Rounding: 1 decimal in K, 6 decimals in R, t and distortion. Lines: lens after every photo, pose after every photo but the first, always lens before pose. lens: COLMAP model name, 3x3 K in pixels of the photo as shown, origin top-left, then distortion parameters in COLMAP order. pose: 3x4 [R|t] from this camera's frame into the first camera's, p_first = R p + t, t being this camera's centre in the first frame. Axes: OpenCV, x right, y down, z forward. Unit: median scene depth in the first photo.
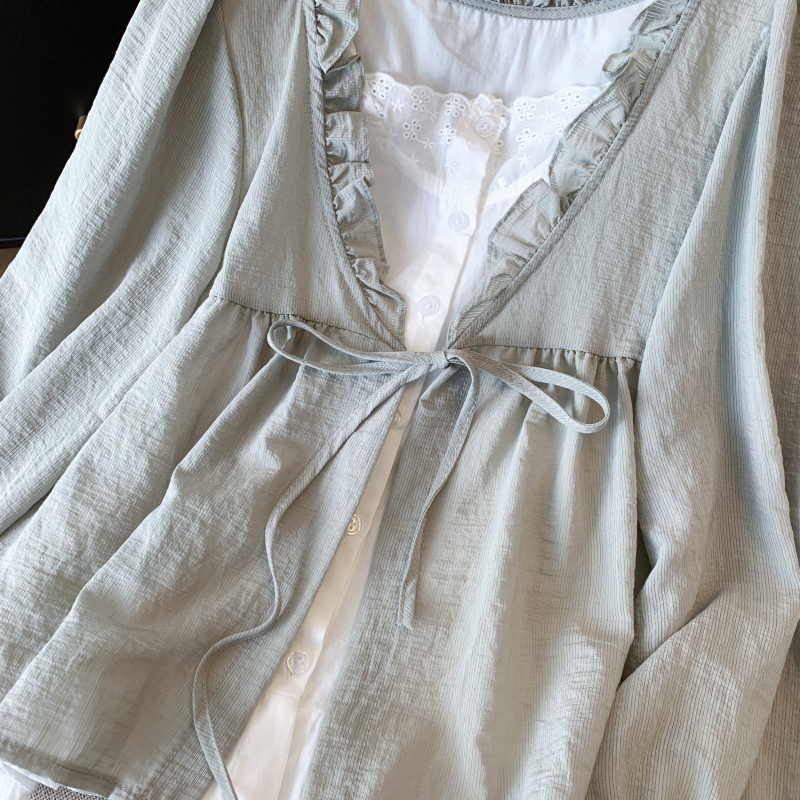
lens RADIAL K [[807.0, 0, 418.3], [0, 807.0, 409.3], [0, 0, 1]] dist [0.103972, -0.241349]
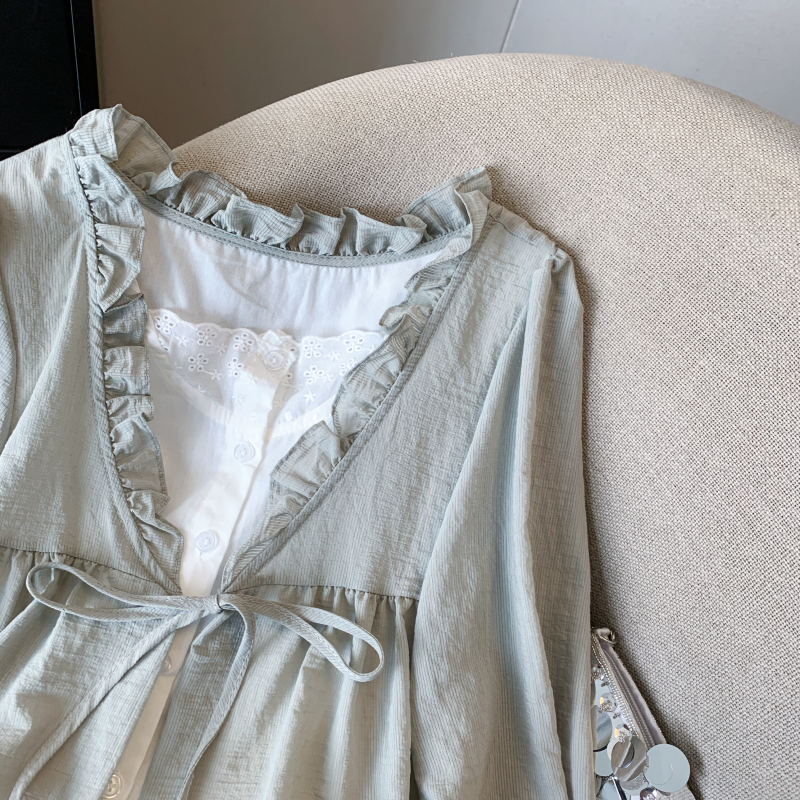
lens RADIAL K [[807.0, 0, 418.3], [0, 807.0, 409.3], [0, 0, 1]] dist [0.103972, -0.241349]
pose [[0.987468, 0.020572, 0.156471, 0.109702], [-0.000638, 0.991980, -0.126396, -0.166838], [-0.157816, 0.124712, 0.979562, -0.019781]]
